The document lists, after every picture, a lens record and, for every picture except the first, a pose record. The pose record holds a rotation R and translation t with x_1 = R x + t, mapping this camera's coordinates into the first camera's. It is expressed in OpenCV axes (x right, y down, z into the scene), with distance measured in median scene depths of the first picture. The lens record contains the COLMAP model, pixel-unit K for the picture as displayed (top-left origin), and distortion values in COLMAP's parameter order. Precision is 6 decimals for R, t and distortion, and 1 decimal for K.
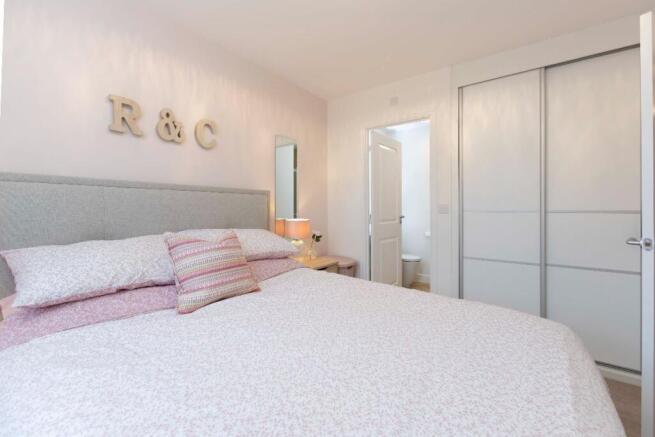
lens RADIAL K [[267.3, 0, 346.9], [0, 267.3, 207.2], [0, 0, 1]] dist [0.001136, 0.000116]
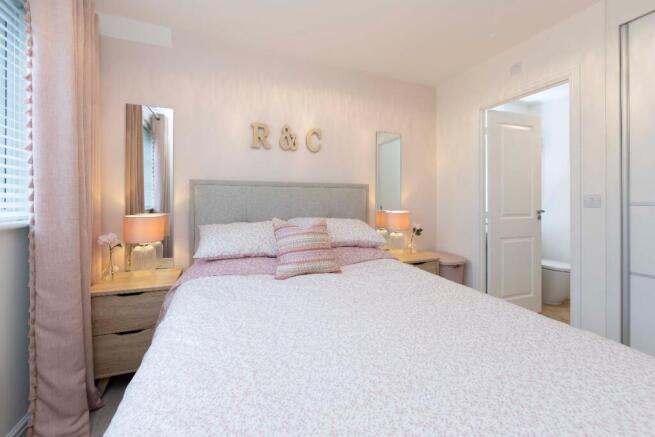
lens RADIAL K [[262.7, 0, 326.9], [0, 262.7, 204.2], [0, 0, 1]] dist [-0.002745, -0.000046]
pose [[0.836009, 0.007125, -0.548669, 0.192967], [0.002065, 0.999868, 0.016130, -0.000318], [0.548712, -0.014618, 0.835884, 0.022340]]
